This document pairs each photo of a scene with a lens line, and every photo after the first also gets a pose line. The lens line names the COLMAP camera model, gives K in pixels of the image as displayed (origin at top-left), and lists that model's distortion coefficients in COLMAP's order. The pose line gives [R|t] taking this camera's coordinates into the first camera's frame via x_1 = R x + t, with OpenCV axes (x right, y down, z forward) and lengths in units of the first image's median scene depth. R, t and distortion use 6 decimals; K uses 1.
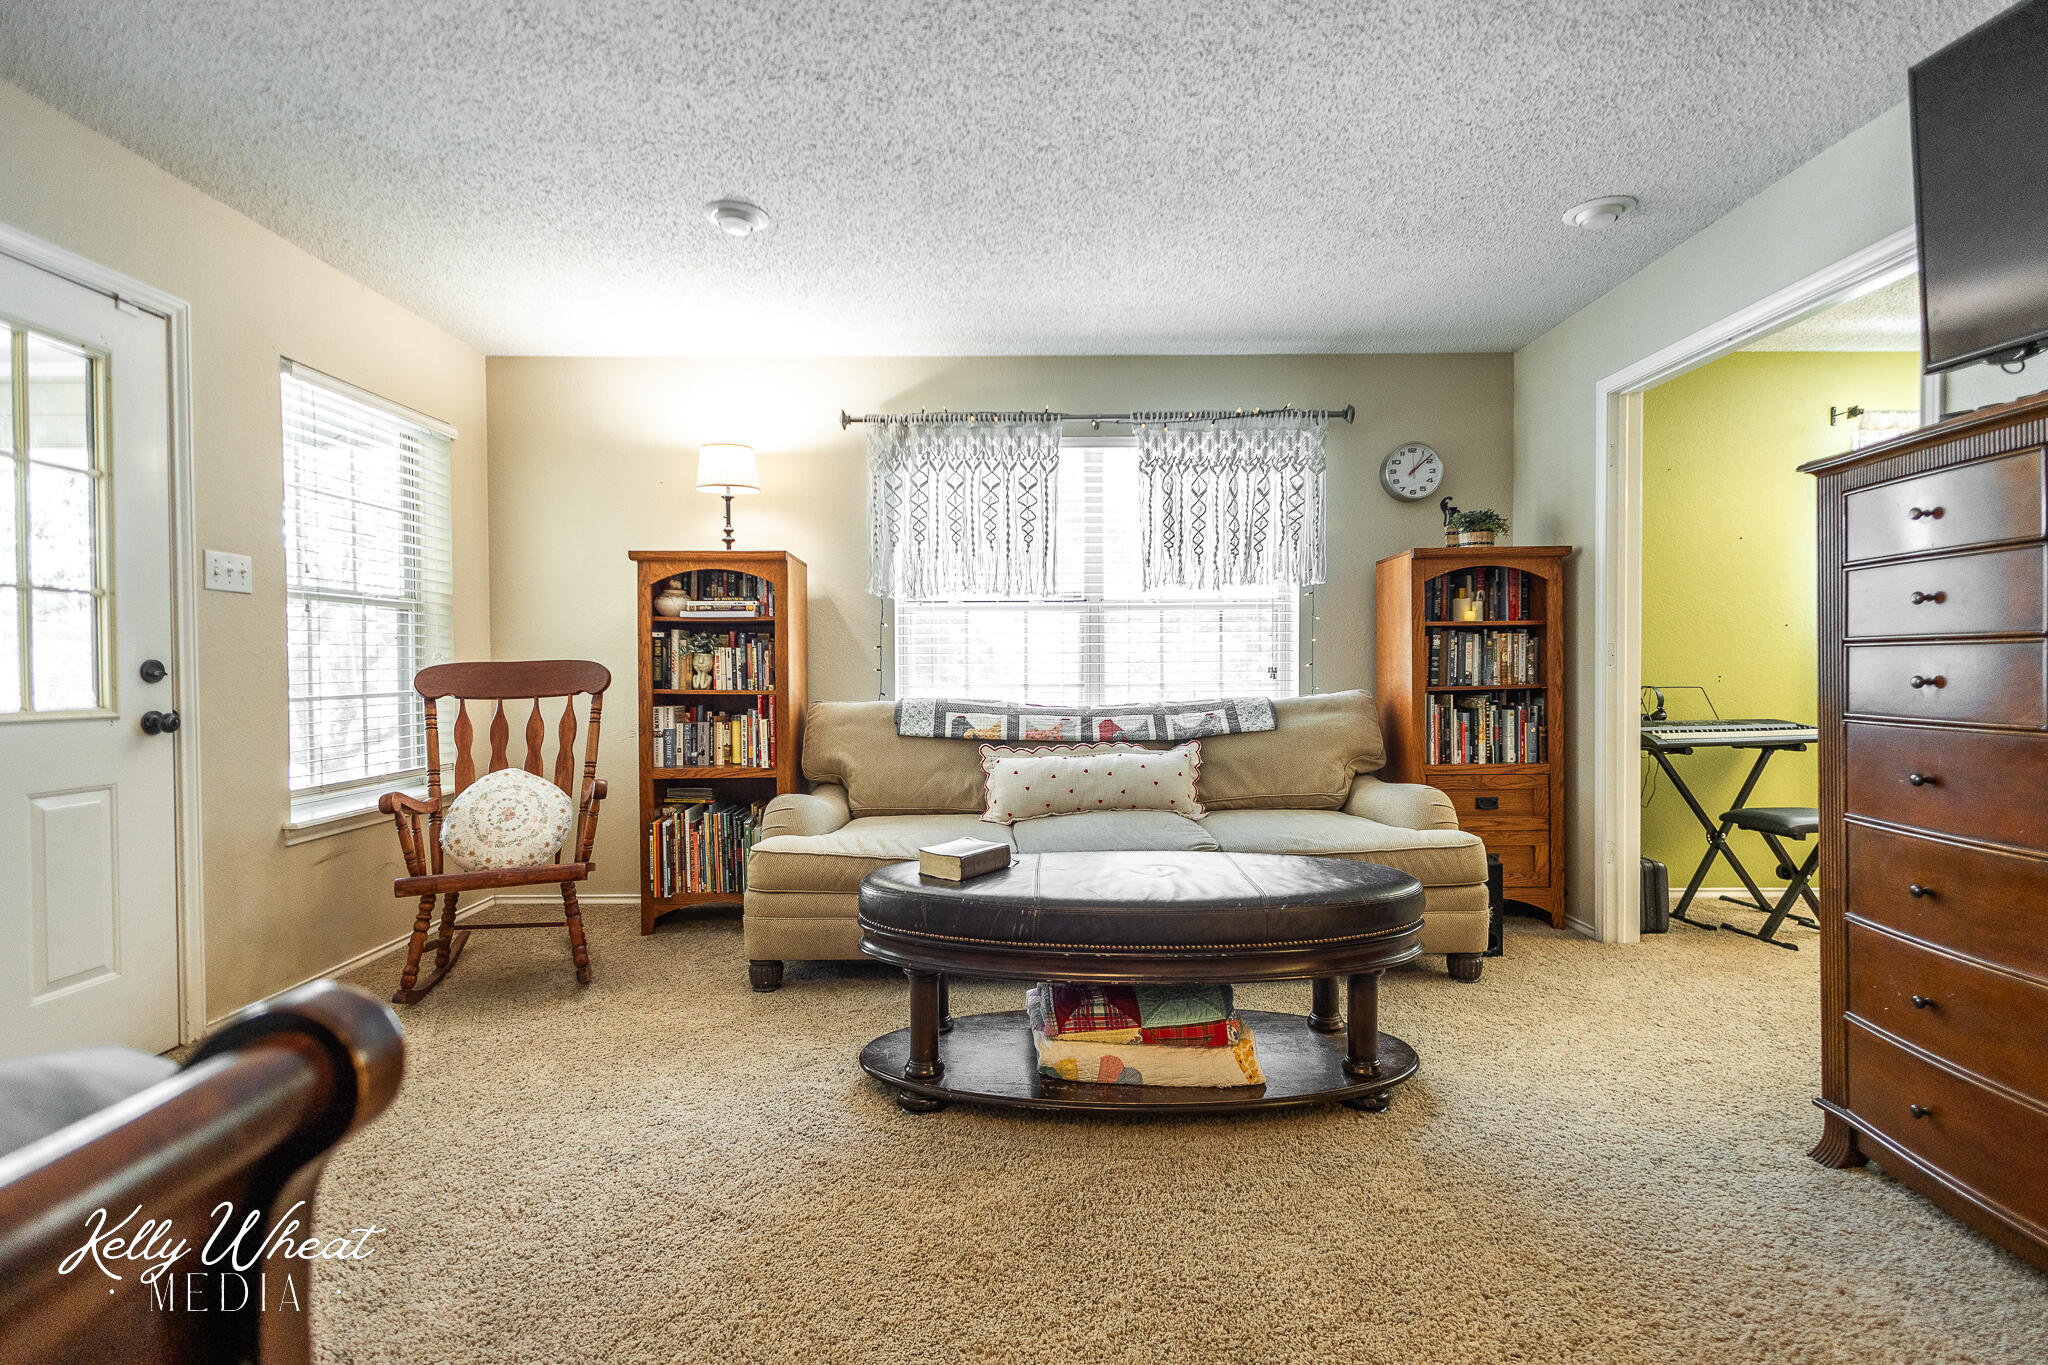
lens RADIAL K [[940.5, 0, 1025.0], [0, 940.5, 682.2], [0, 0, 1]] dist [0.007322, -0.001158]
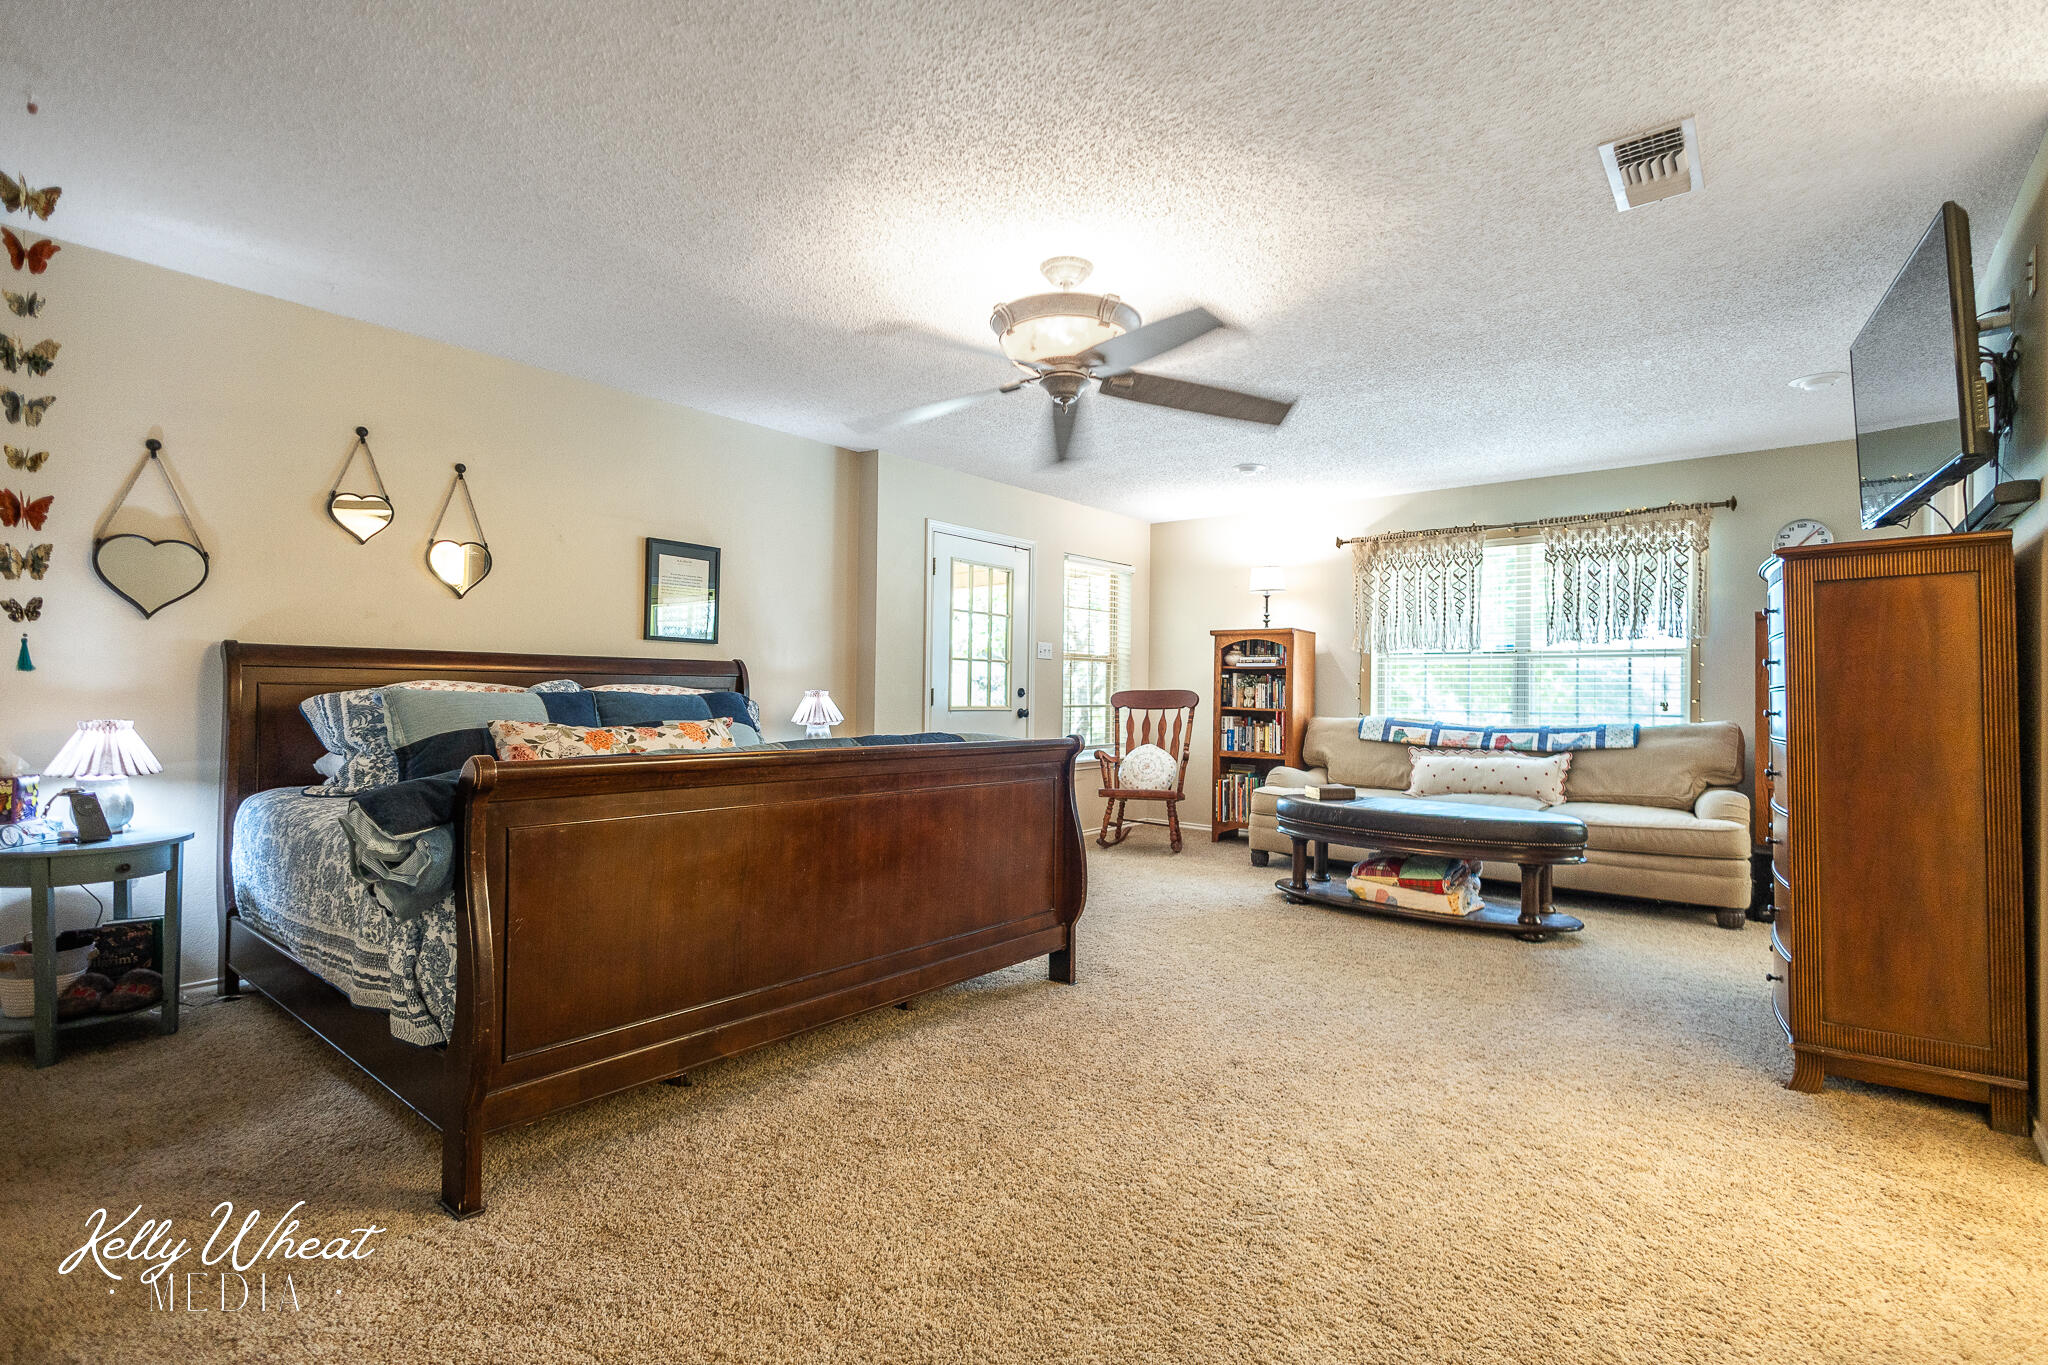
lens RADIAL K [[940.5, 0, 1035.1], [0, 940.5, 685.2], [0, 0, 1]] dist [0.007322, -0.001158]
pose [[0.776840, 0.010049, -0.629617, 0.453792], [-0.027545, 0.999458, -0.018033, 0.008727], [0.629095, 0.031352, 0.776696, -0.613994]]
